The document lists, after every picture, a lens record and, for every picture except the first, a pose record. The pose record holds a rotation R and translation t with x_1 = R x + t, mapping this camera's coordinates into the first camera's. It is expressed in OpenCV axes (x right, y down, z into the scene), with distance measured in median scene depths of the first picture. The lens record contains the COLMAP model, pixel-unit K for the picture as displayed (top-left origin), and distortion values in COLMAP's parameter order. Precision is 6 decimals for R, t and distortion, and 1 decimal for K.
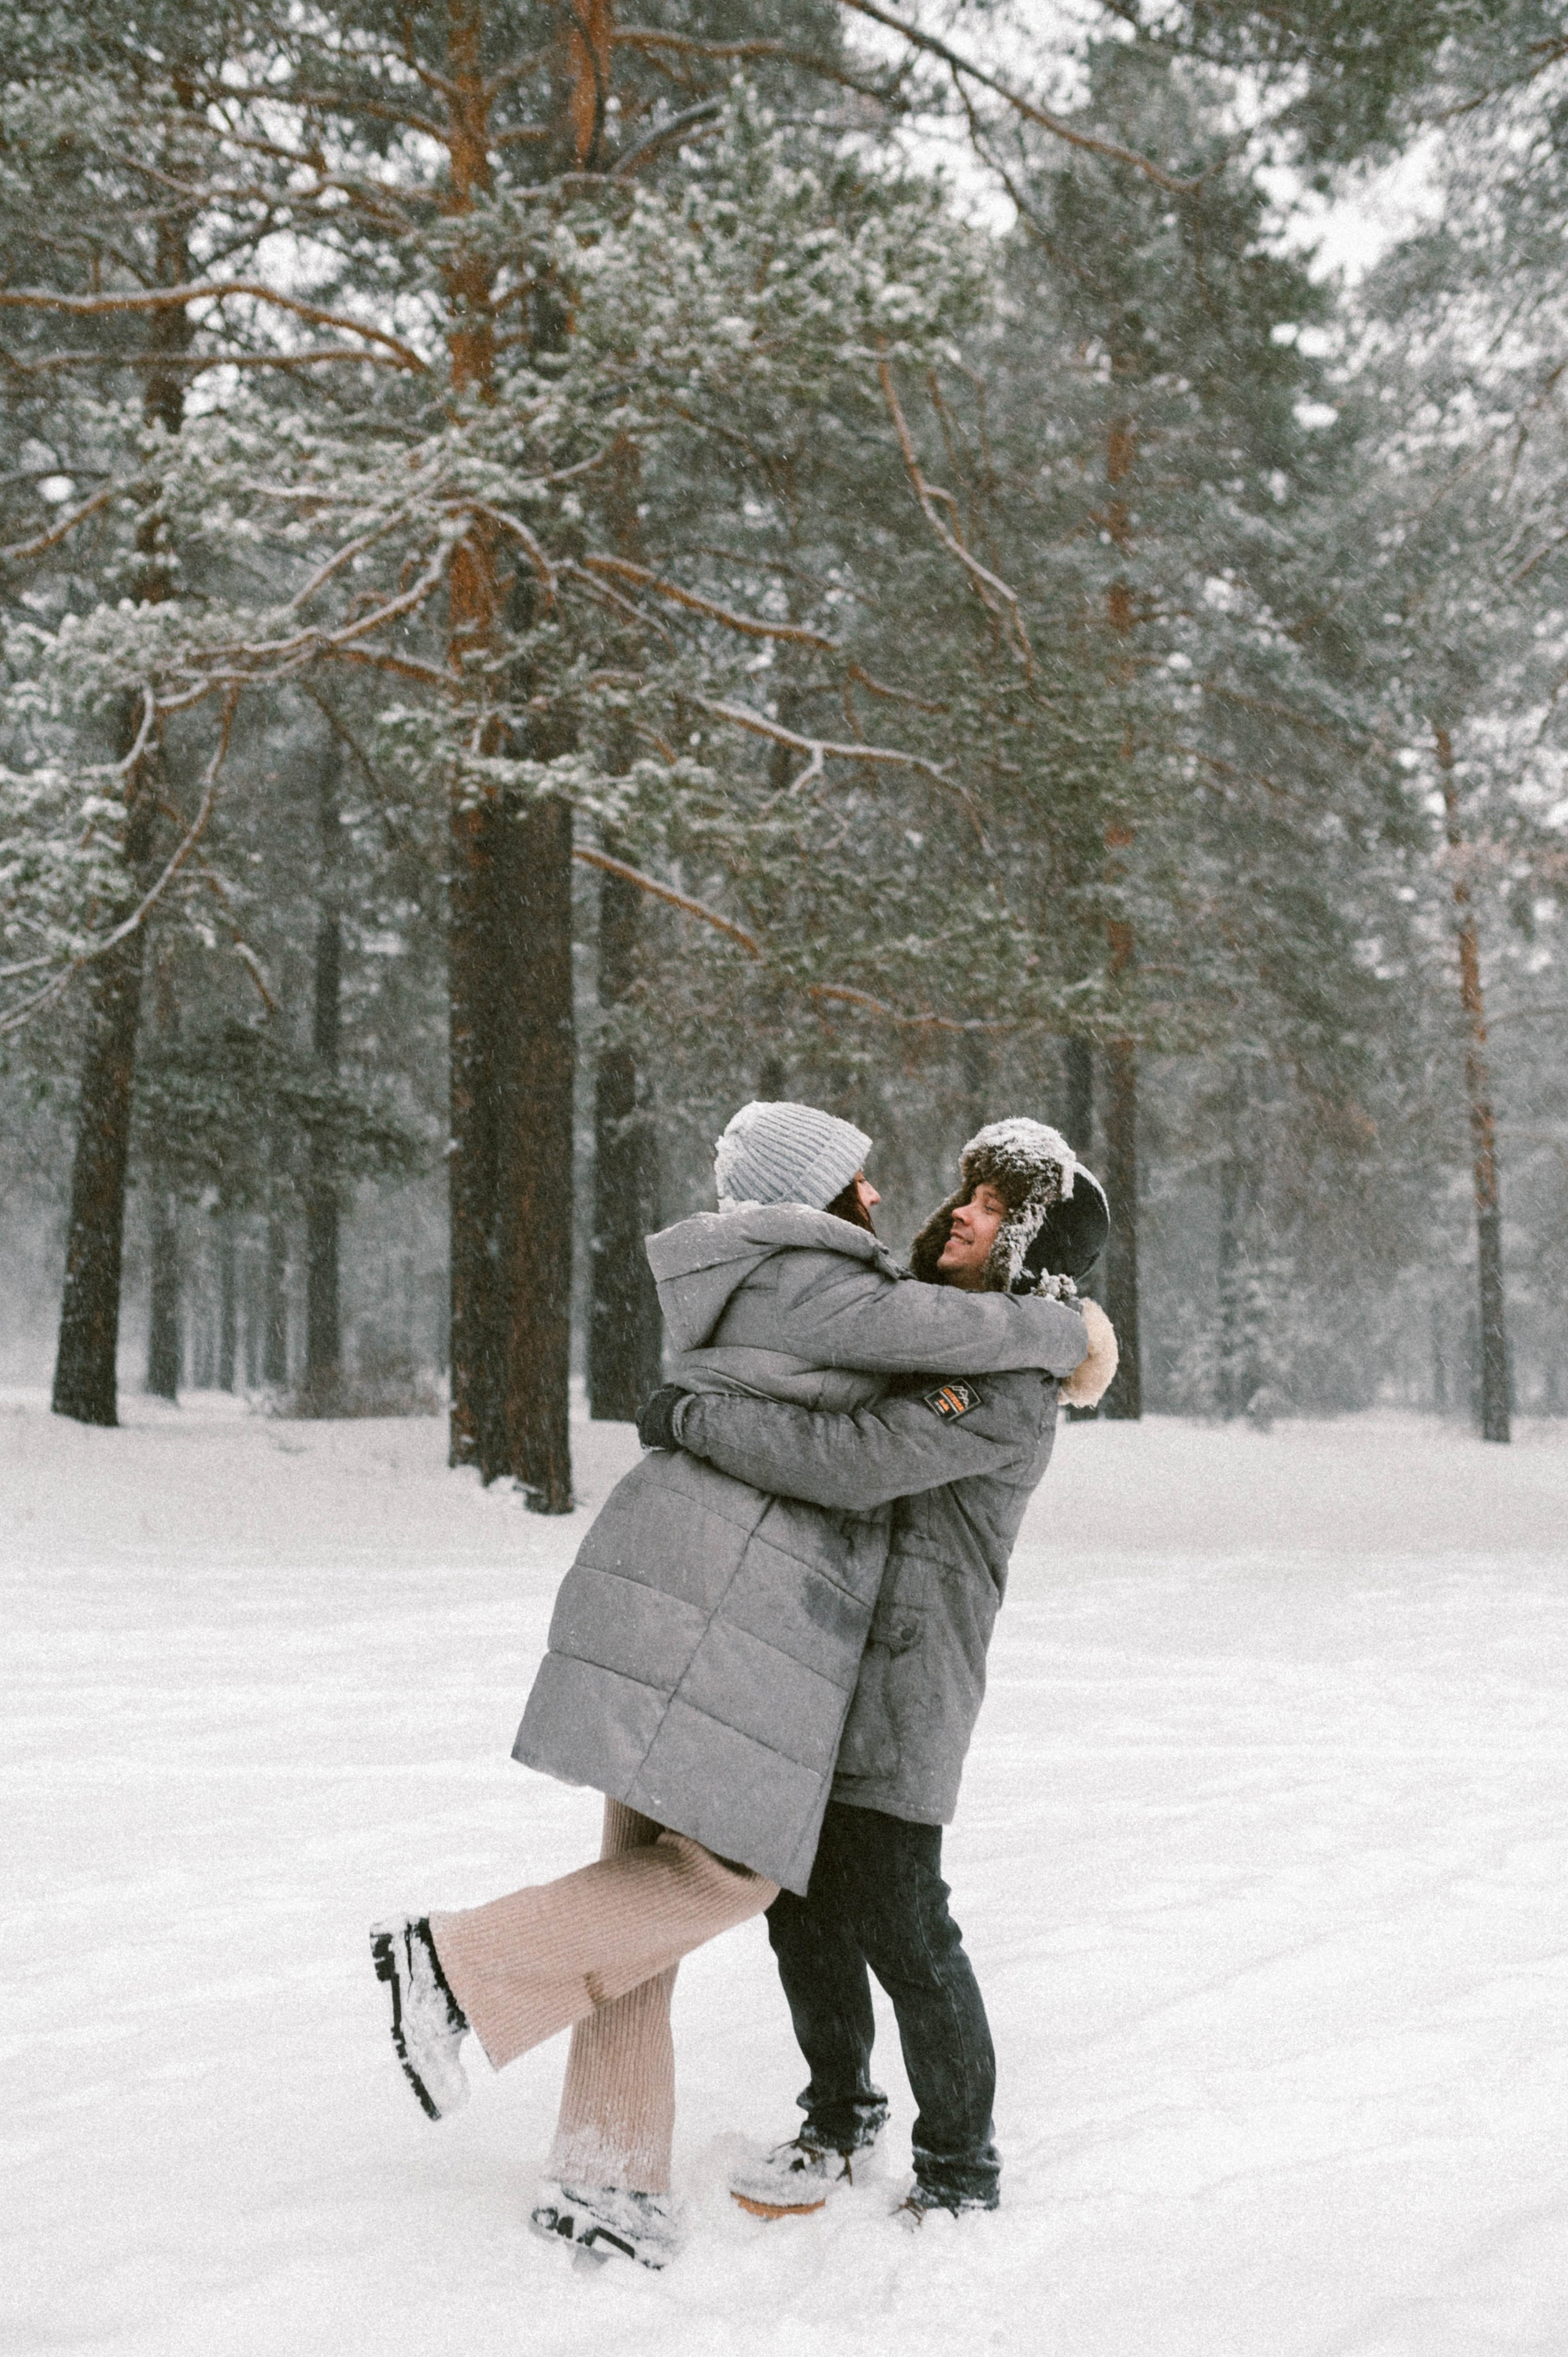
lens RADIAL K [[2357.4, 0, 784.2], [0, 2357.4, 1178.6], [0, 0, 1]] dist [0.017767, 0.000000]
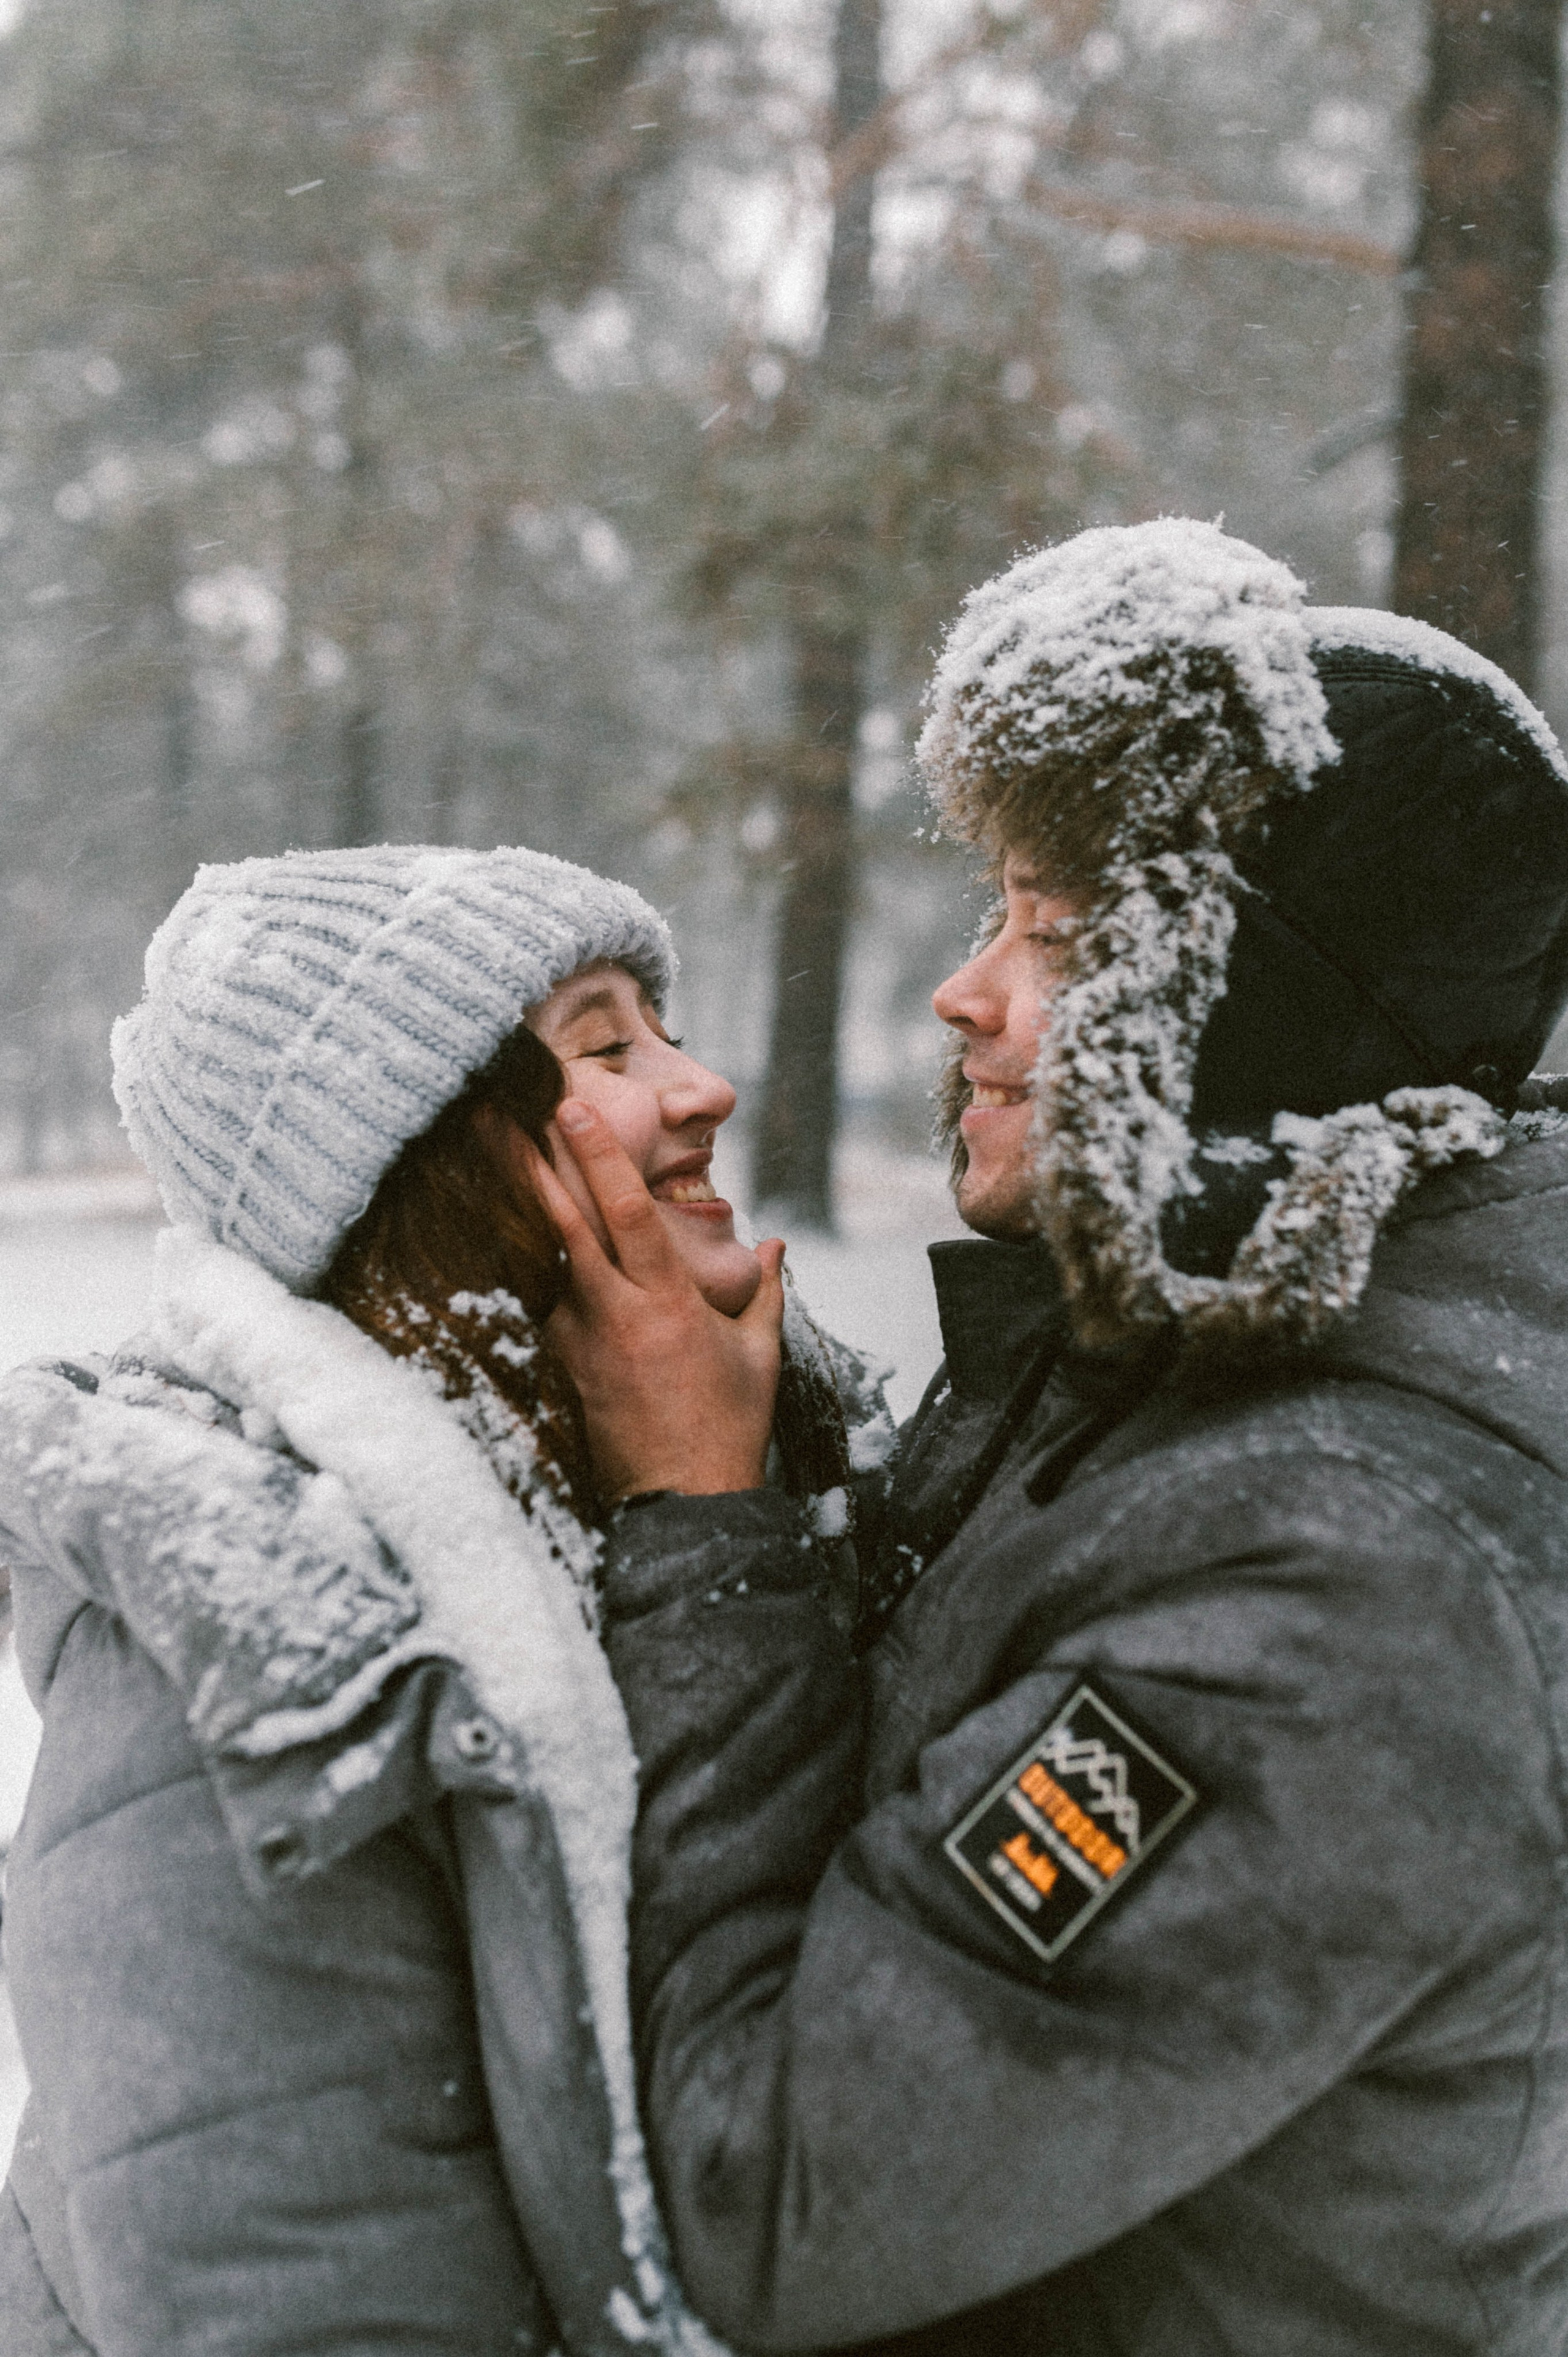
lens RADIAL K [[2357.1, 0, 785.8], [0, 2357.1, 1180.0], [0, 0, 1]] dist [0.017767, 0.000000]
pose [[0.851388, -0.351236, -0.389578, 0.153311], [0.384065, 0.923280, 0.006928, 0.024122], [0.357257, -0.155522, 0.920967, 0.768648]]
